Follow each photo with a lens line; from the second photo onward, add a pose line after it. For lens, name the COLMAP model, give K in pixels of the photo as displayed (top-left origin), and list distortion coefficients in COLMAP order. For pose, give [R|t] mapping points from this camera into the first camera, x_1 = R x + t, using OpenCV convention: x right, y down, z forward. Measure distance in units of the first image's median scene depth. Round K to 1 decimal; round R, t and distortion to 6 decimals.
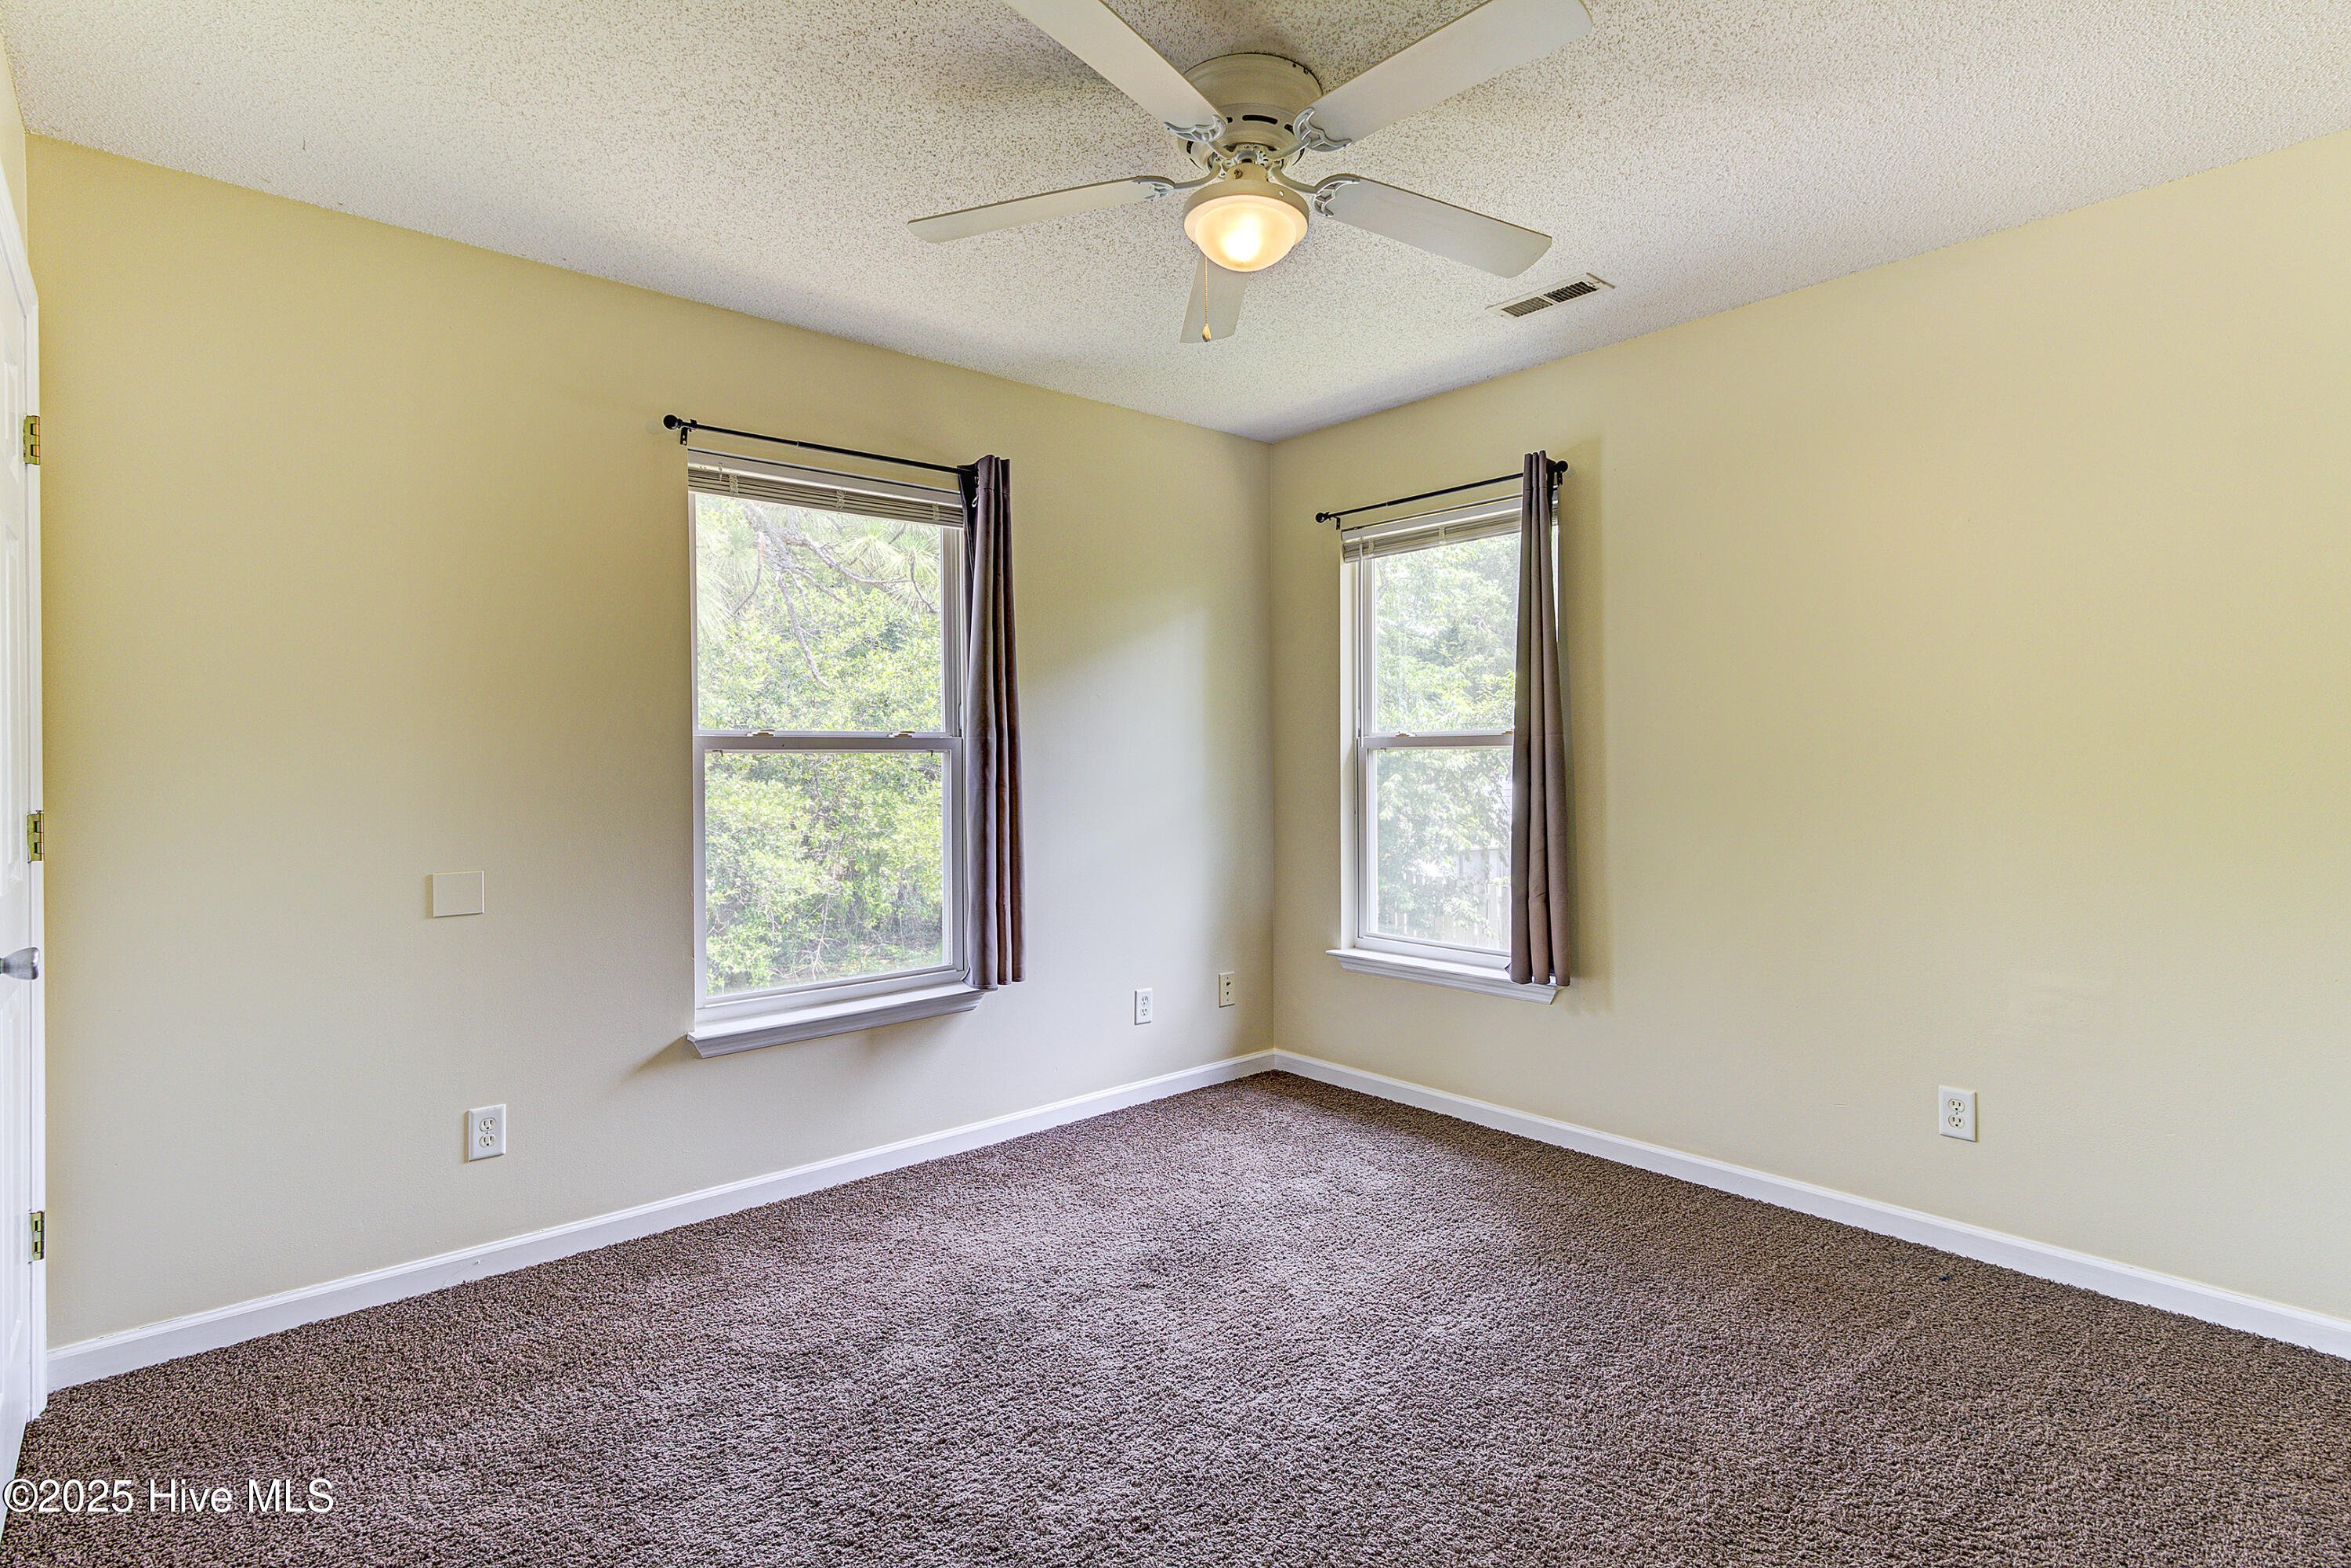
lens RADIAL K [[1171.4, 0, 1184.5], [0, 1171.4, 762.3], [0, 0, 1]] dist [0.010669, -0.003915]
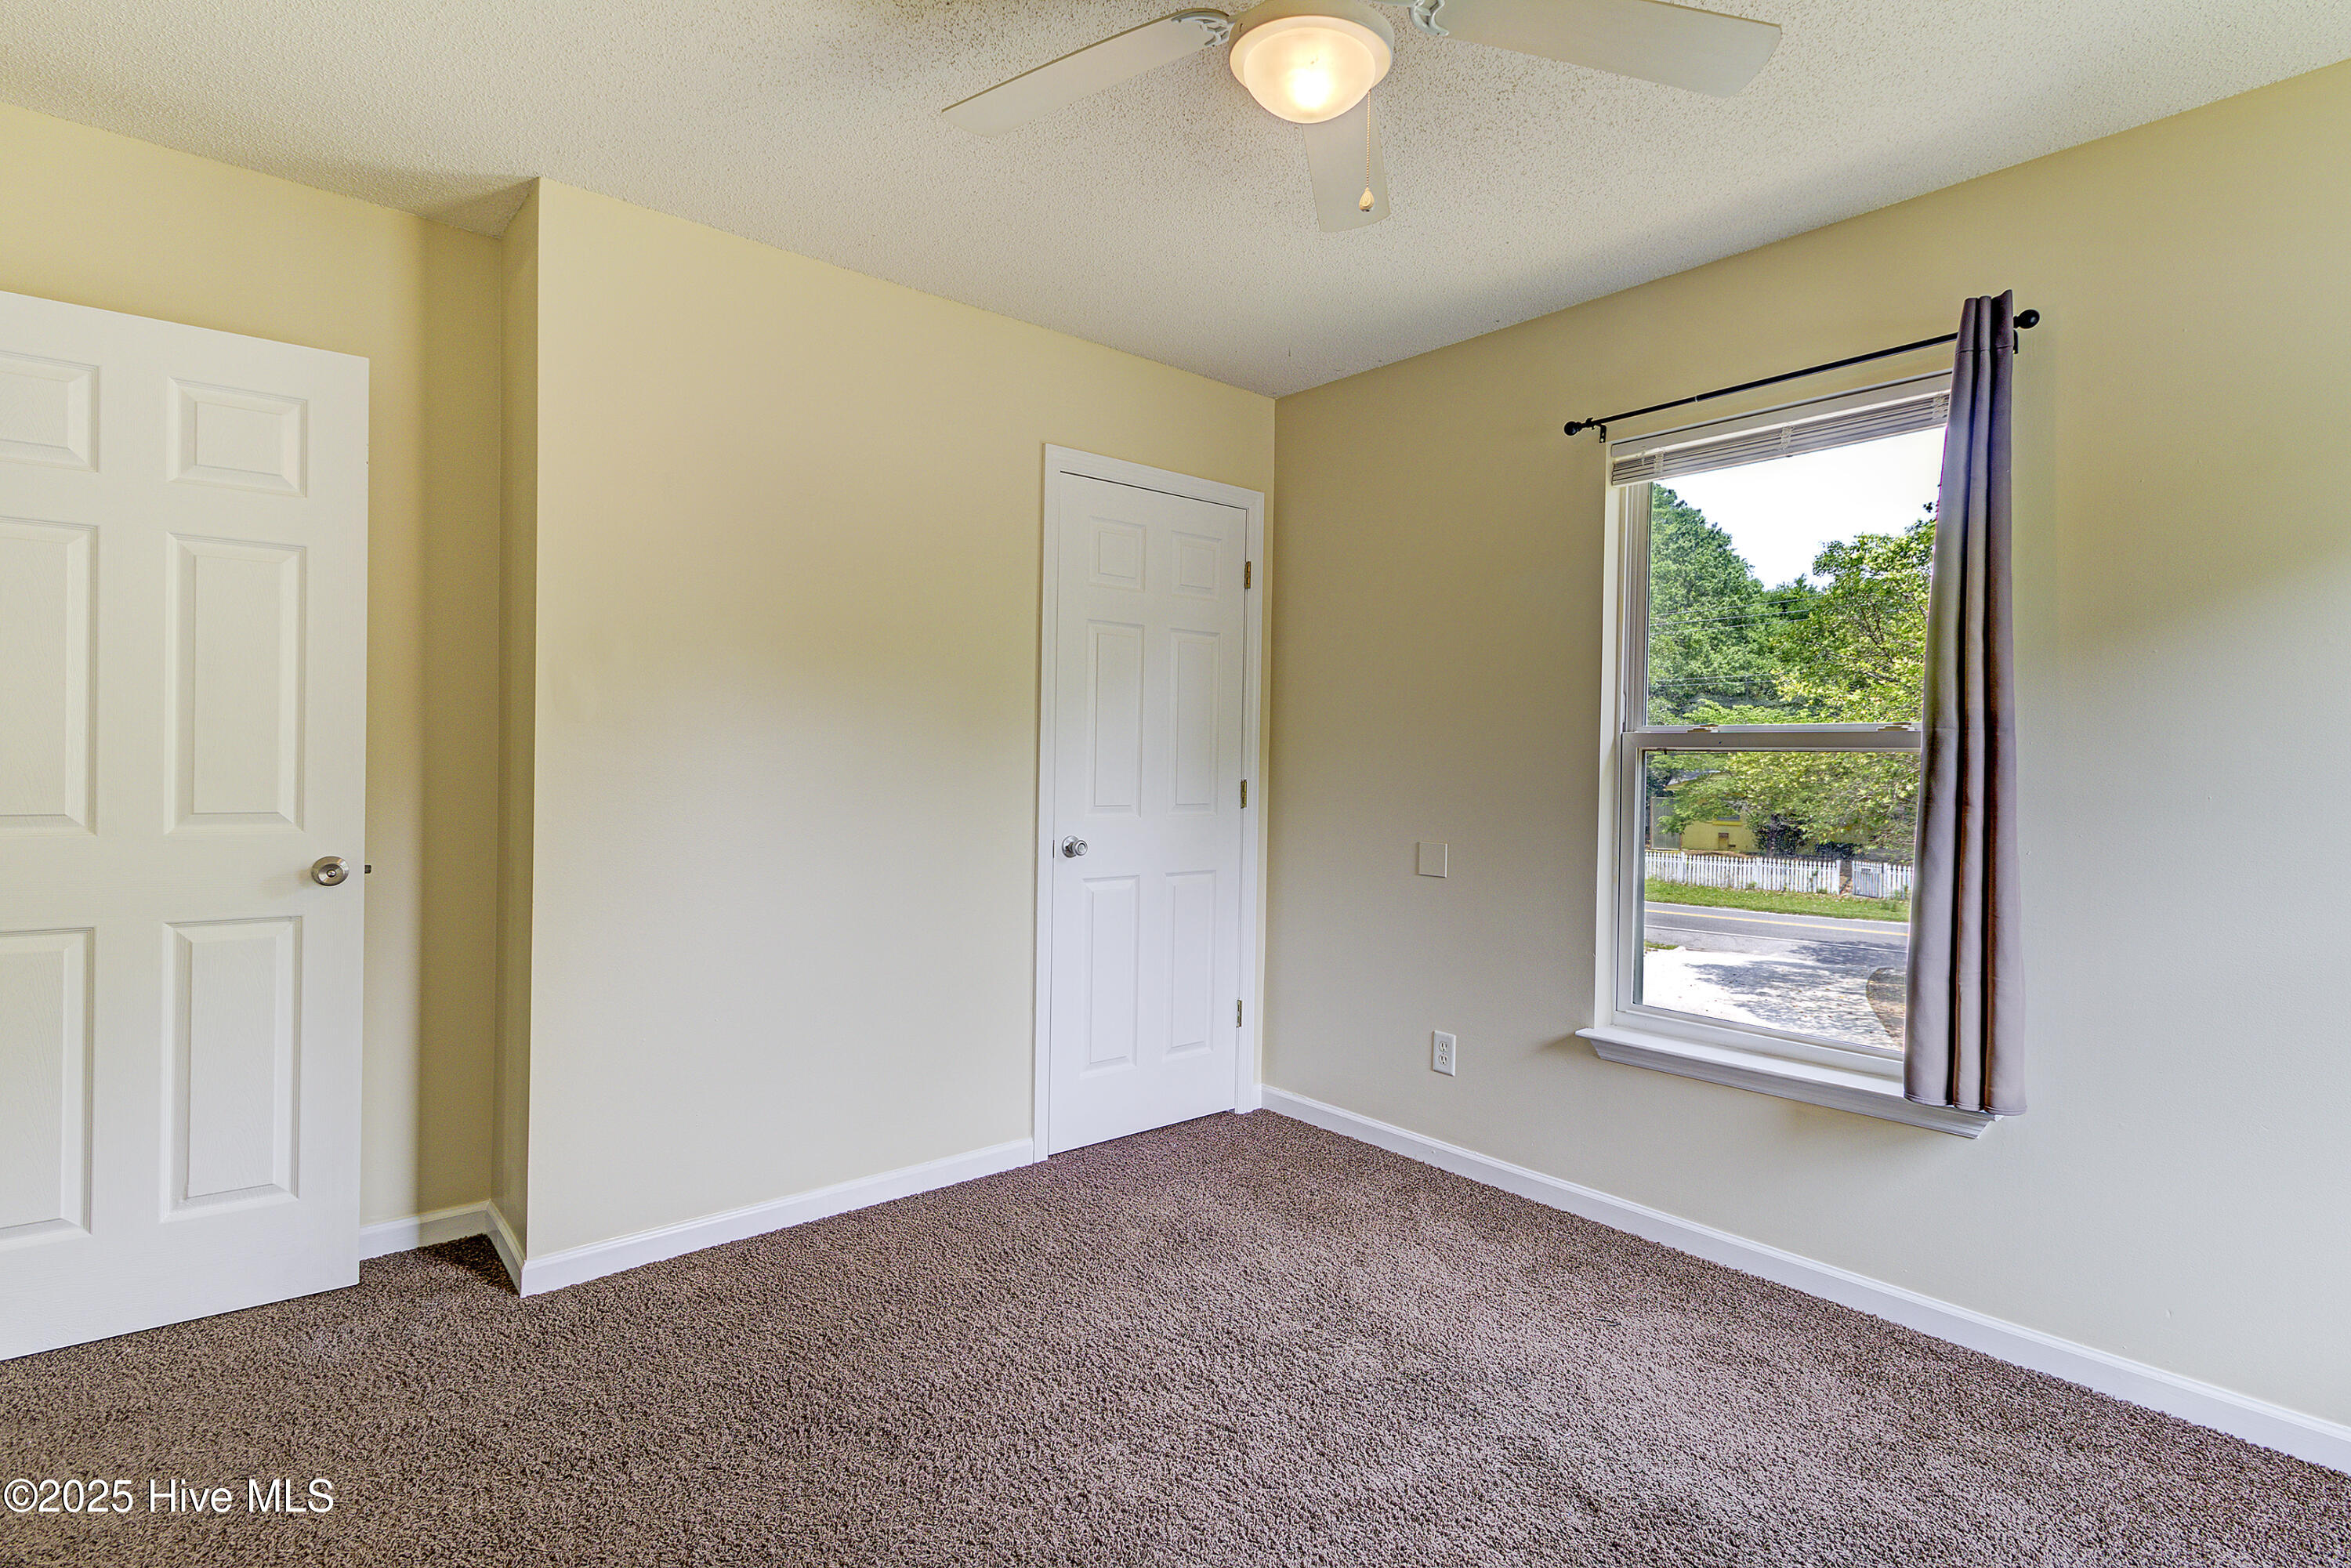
lens RADIAL K [[1171.4, 0, 1176.5], [0, 1171.4, 777.2], [0, 0, 1]] dist [0.010669, -0.003915]
pose [[-0.012868, 0.030701, -0.999446, 0.638521], [-0.017846, 0.999362, 0.030928, -0.011379], [0.999758, 0.018234, -0.012312, 0.718203]]
